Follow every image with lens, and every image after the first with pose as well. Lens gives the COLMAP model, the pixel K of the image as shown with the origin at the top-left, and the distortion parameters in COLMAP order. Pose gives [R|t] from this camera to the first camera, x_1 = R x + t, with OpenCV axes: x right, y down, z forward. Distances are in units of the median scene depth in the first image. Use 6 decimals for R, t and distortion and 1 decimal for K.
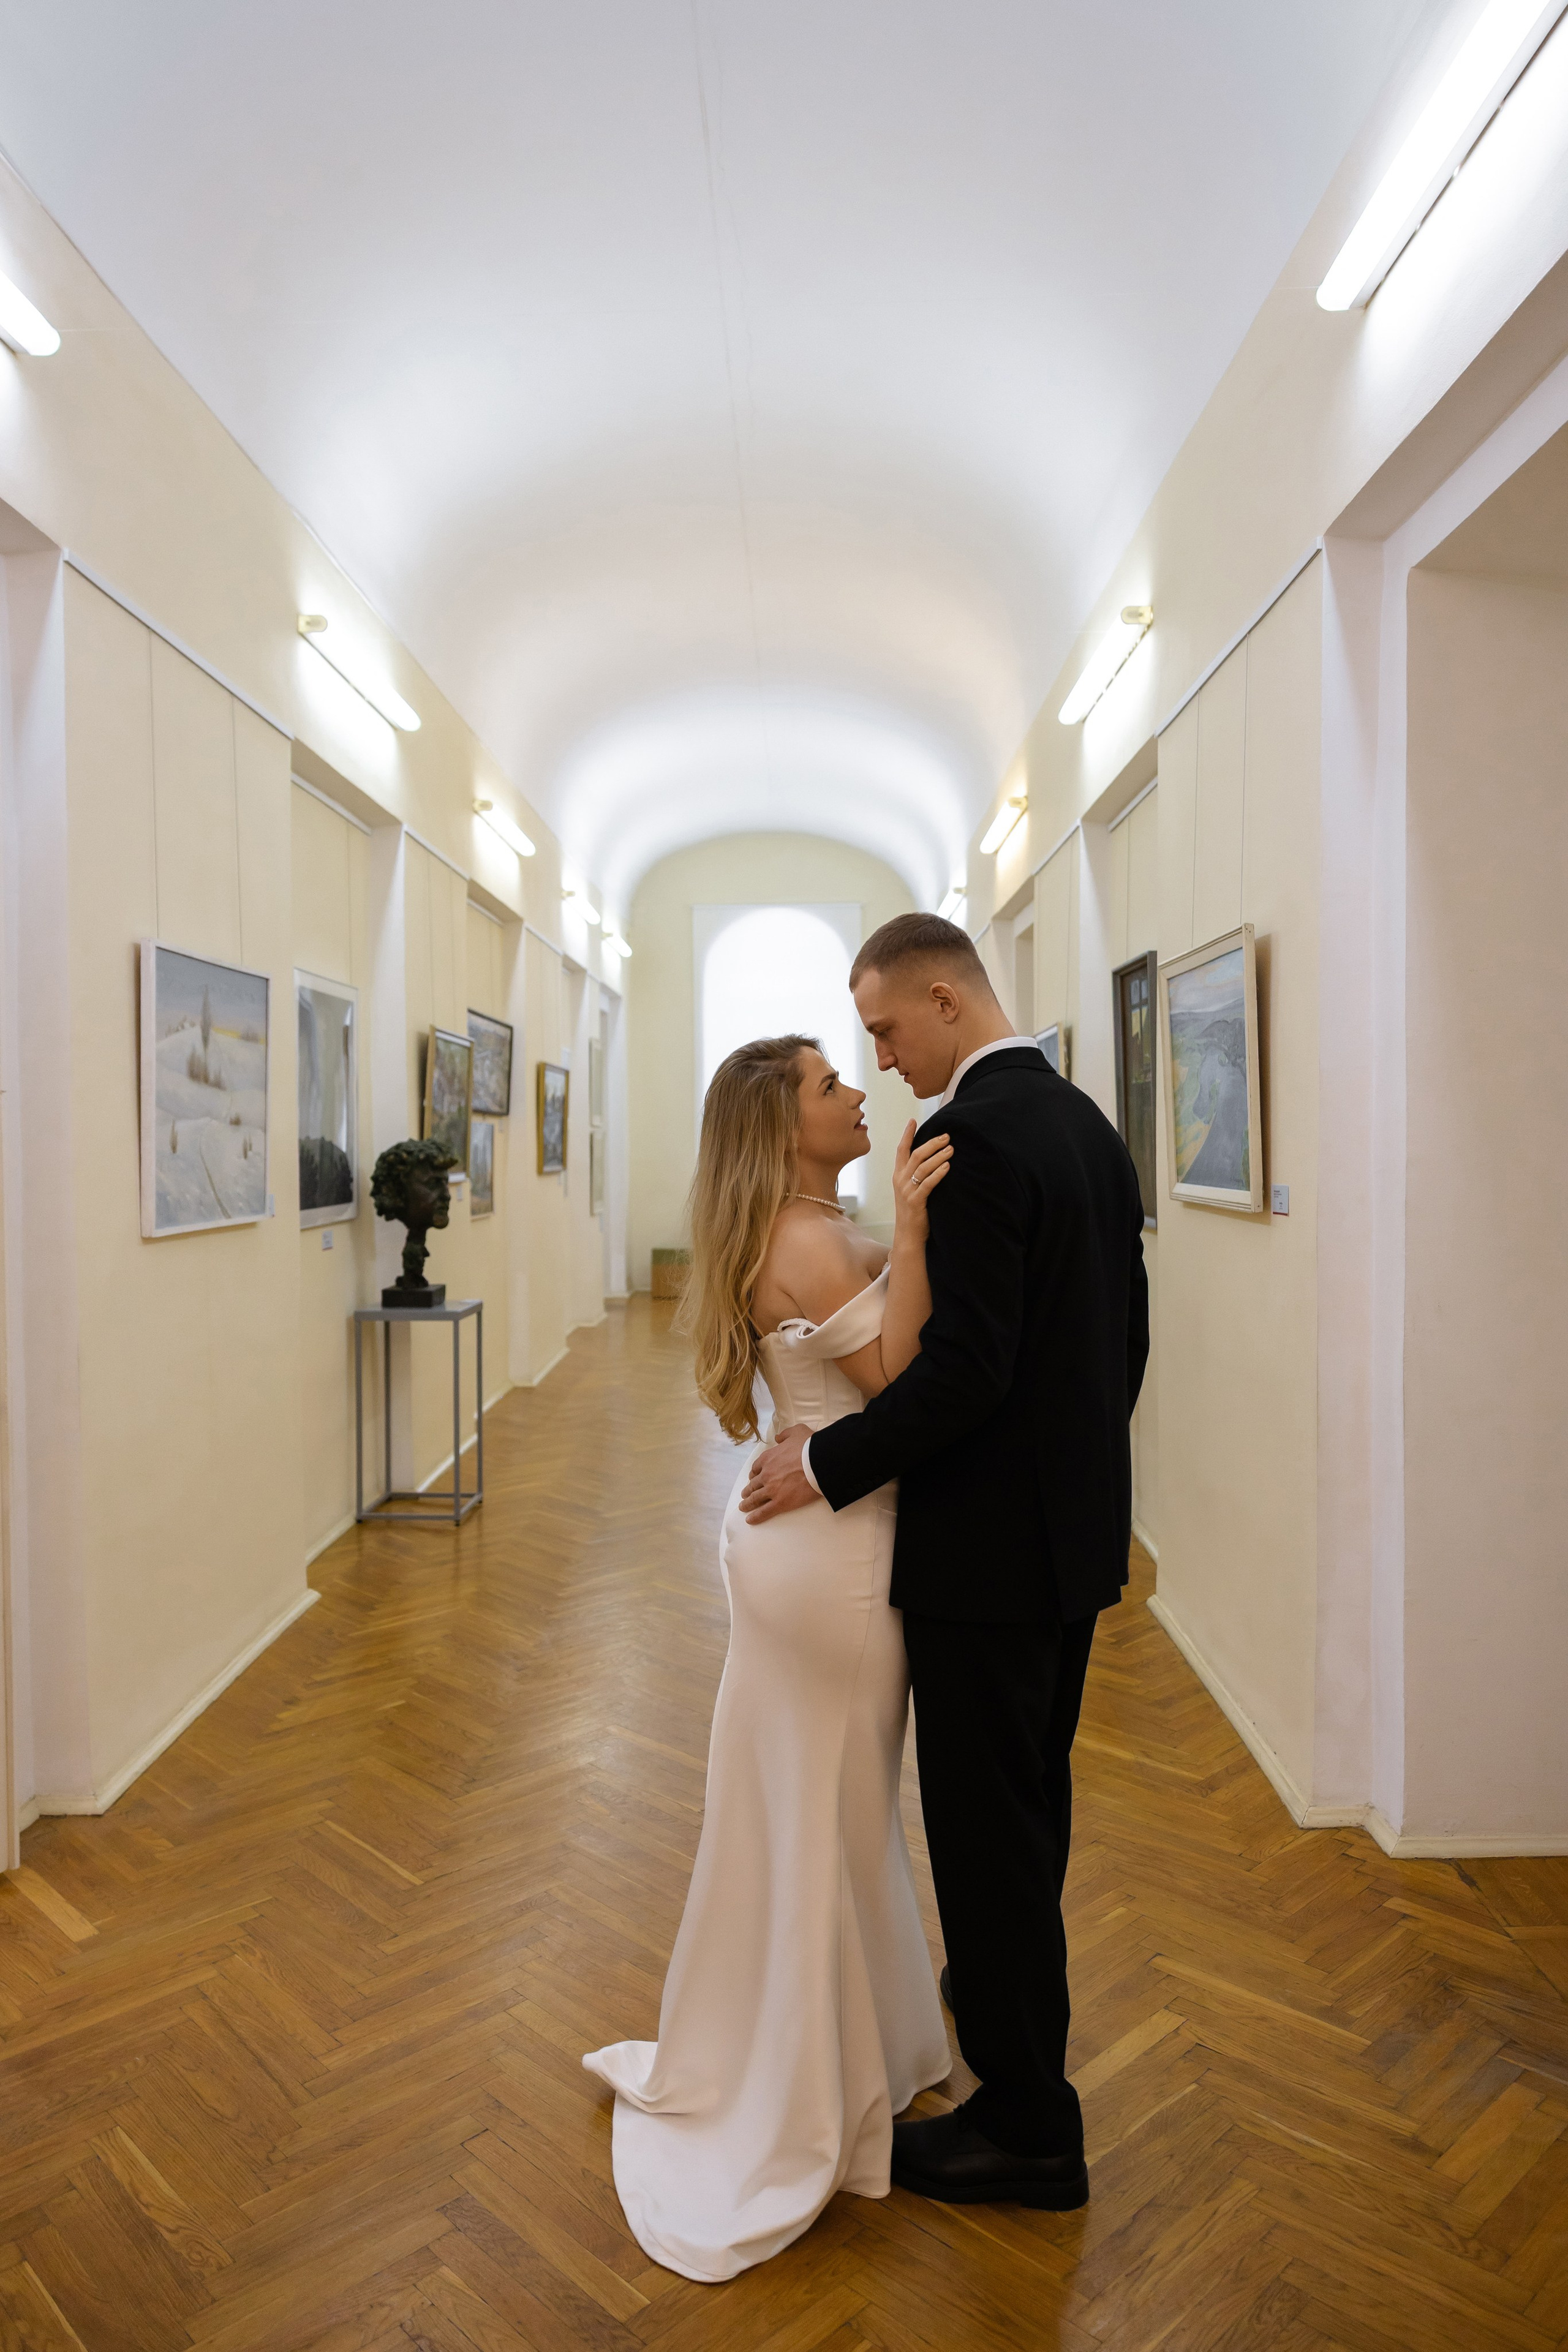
lens RADIAL K [[2343.4, 0, 784.0], [0, 2343.4, 1176.0], [0, 0, 1]] dist [0.294255, -0.000685]
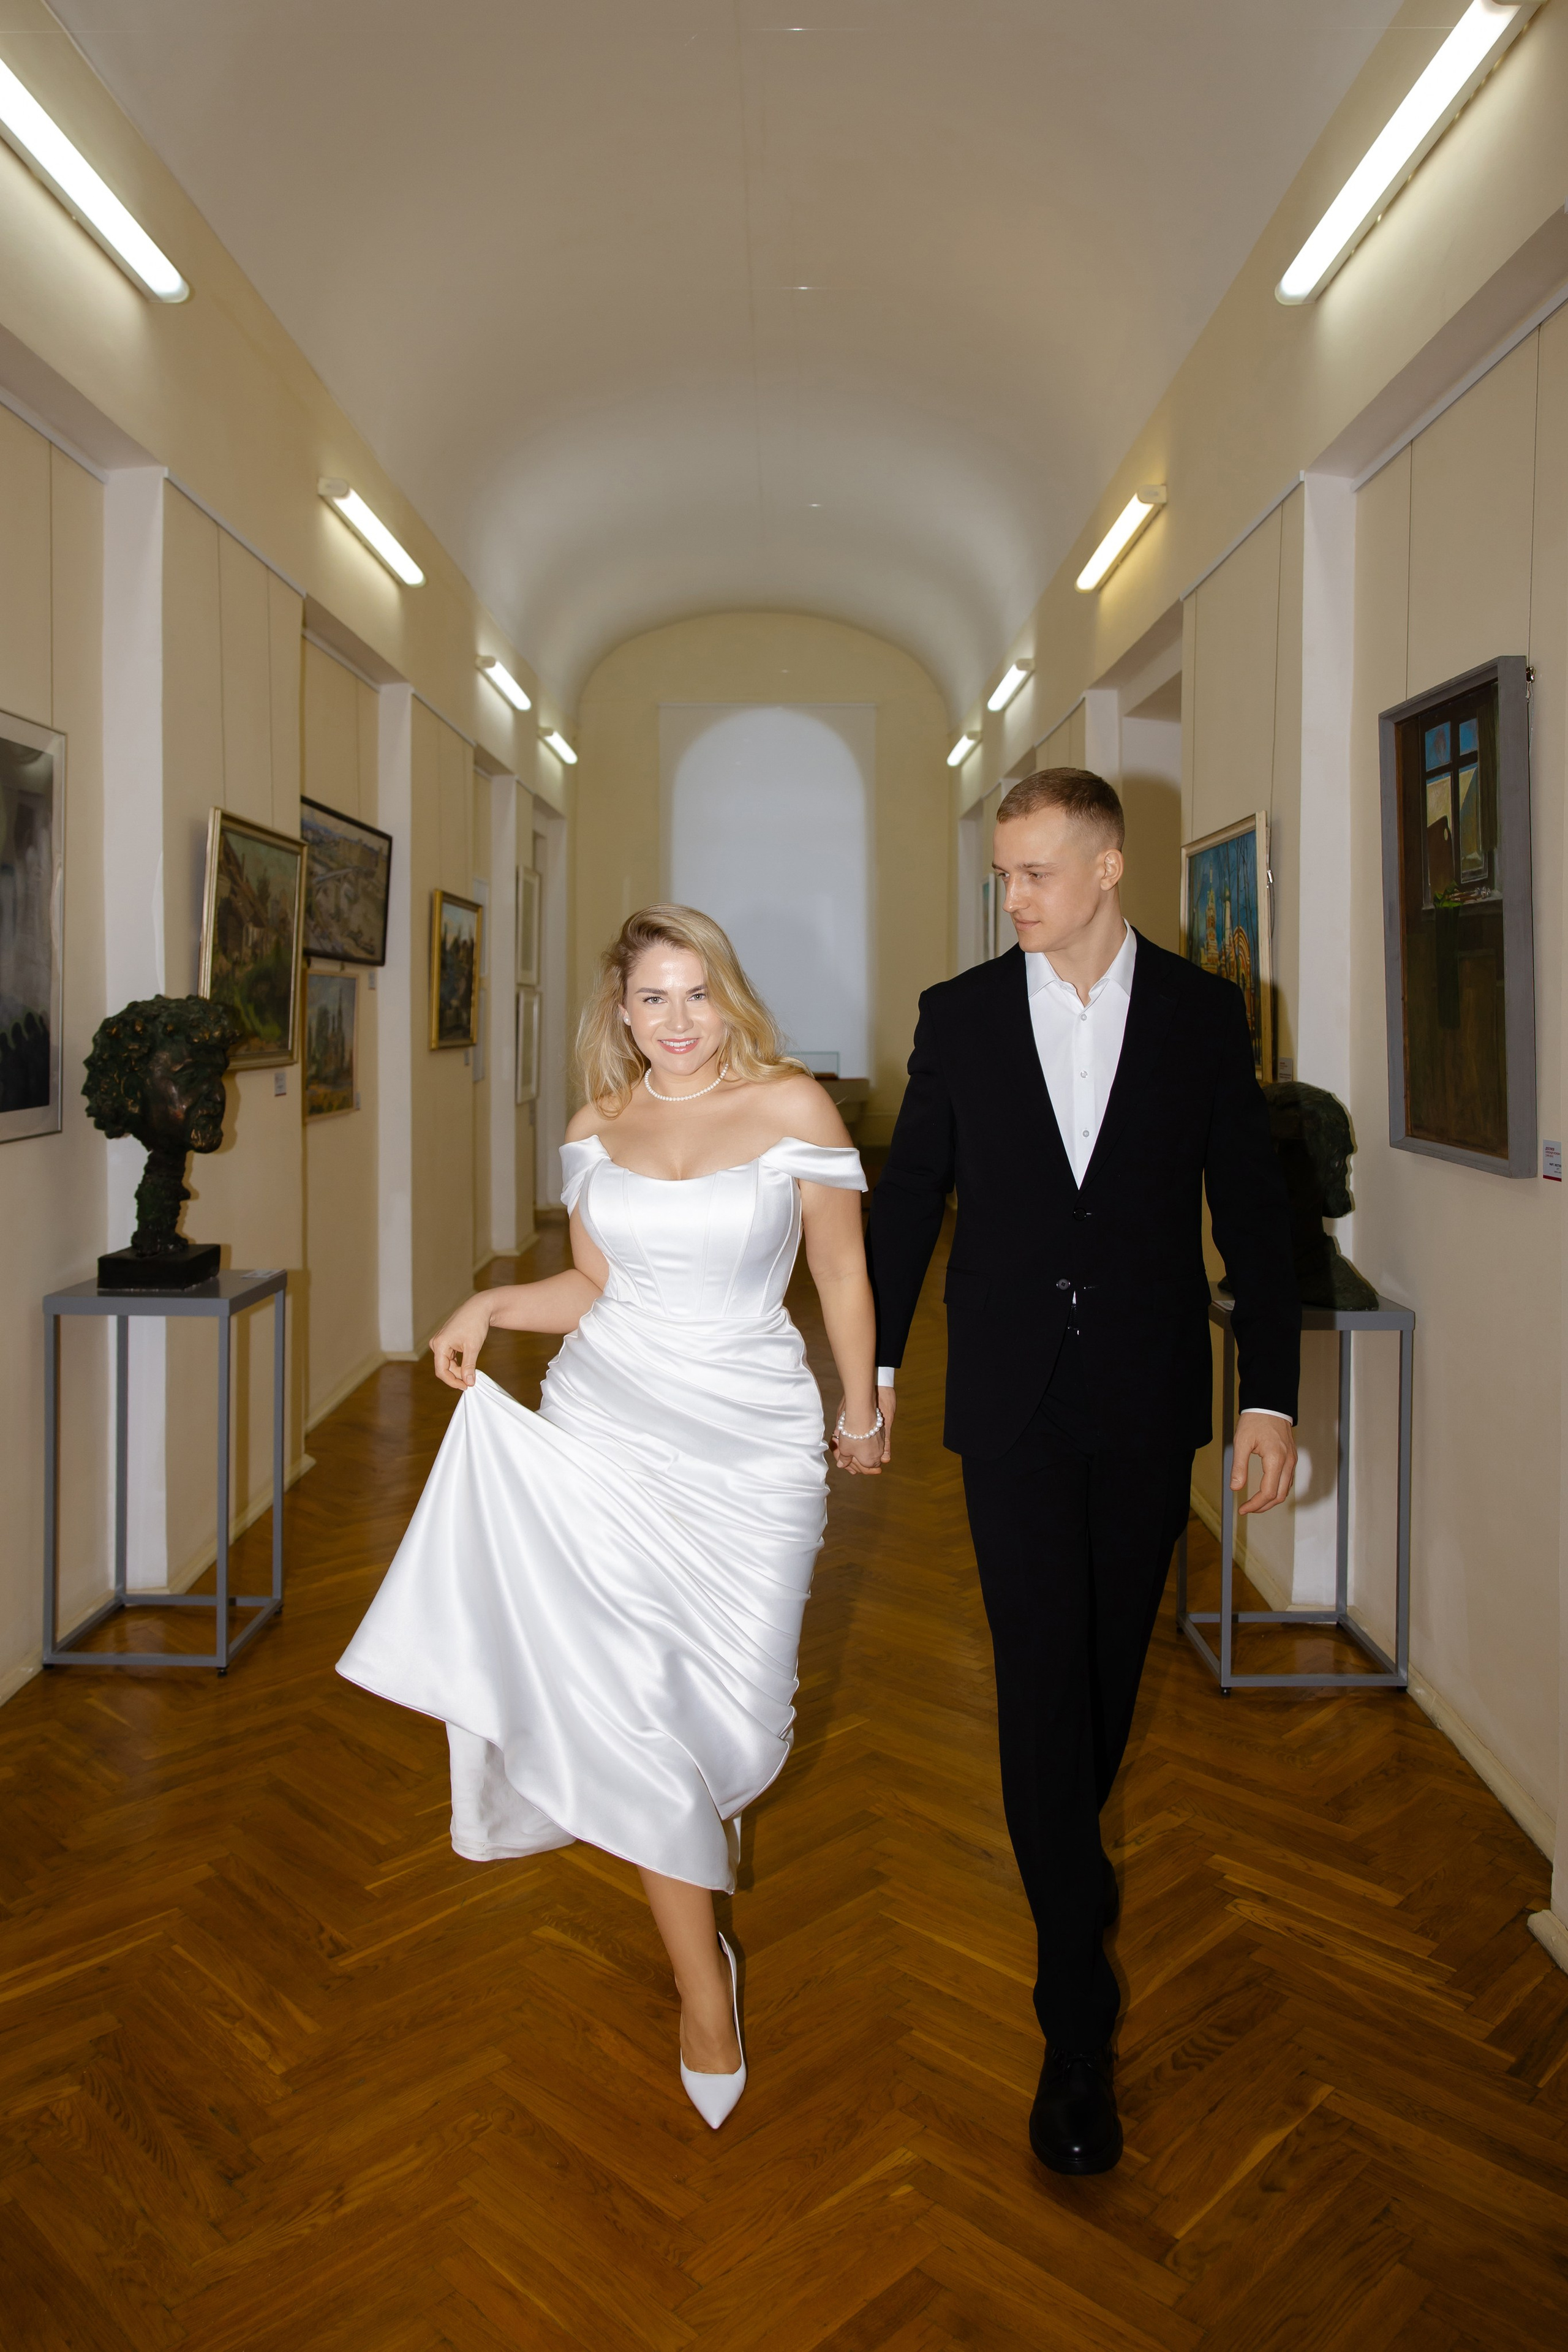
lens RADIAL K [[2343.4, 0, 784.0], [0, 2343.4, 1176.0], [0, 0, 1]] dist [0.294255, -0.000685]
pose [[0.999851, 0.011432, 0.012942, -0.011175], [-0.012139, 0.998361, 0.055932, -0.006219], [-0.012282, -0.056081, 0.998351, 0.404701]]
